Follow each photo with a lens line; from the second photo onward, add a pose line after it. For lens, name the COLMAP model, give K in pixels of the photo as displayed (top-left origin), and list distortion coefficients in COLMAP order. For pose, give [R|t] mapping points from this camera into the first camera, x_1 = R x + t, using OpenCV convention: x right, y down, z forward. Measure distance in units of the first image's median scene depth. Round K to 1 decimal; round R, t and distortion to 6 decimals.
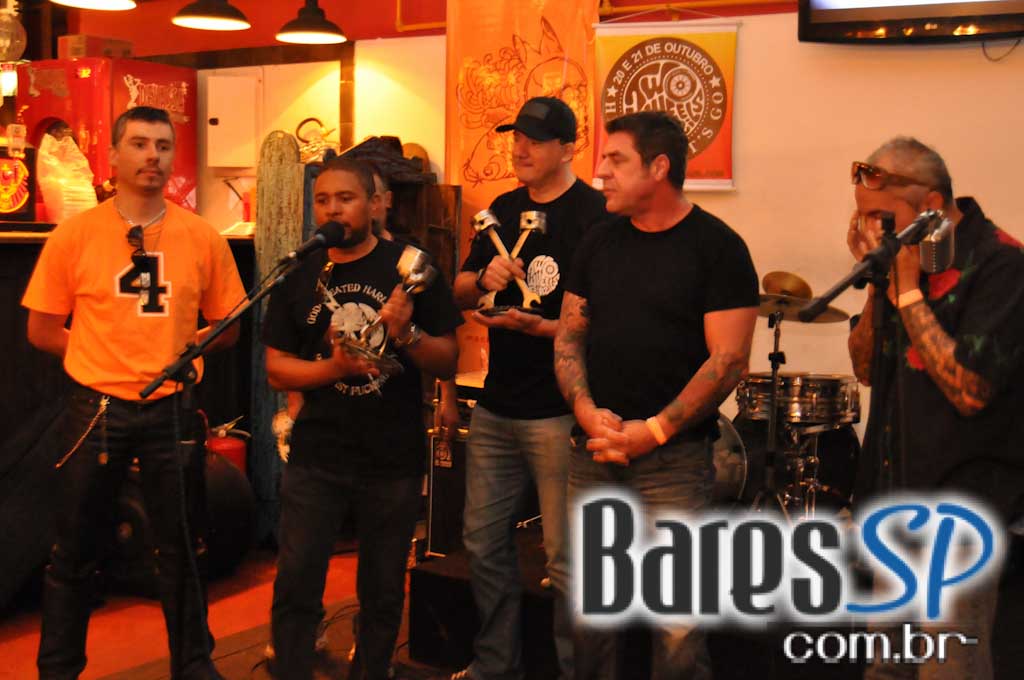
lens RADIAL K [[1316.9, 0, 512.0], [0, 1316.9, 340.0], [0, 0, 1]] dist [-0.057452, -0.031179]
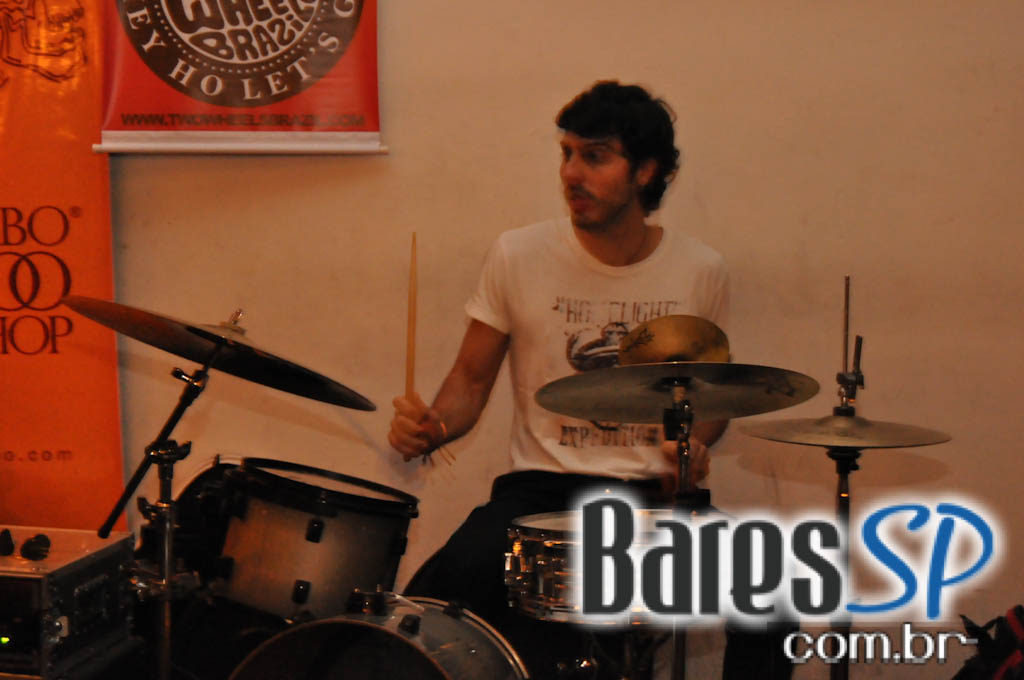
lens RADIAL K [[1782.0, 0, 512.0], [0, 1782.0, 340.0], [0, 0, 1]] dist [-0.011991, -0.125687]
pose [[0.926636, -0.039589, 0.373870, -0.052952], [0.045855, 0.998917, -0.007876, -0.029779], [-0.373153, 0.024442, 0.927448, 0.312135]]
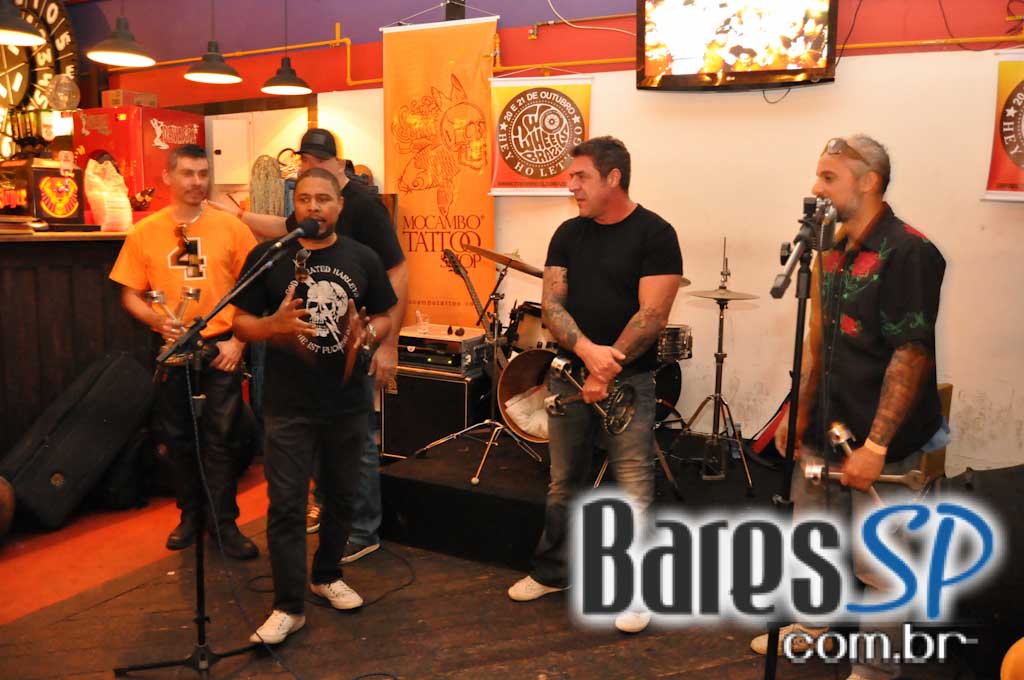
lens RADIAL K [[805.2, 0, 512.0], [0, 805.2, 340.0], [0, 0, 1]] dist [-0.089776, 0.011447]
pose [[0.992420, -0.027892, 0.119688, -0.025129], [0.021031, 0.998083, 0.058215, -0.008647], [-0.121082, -0.055257, 0.991103, 0.129456]]
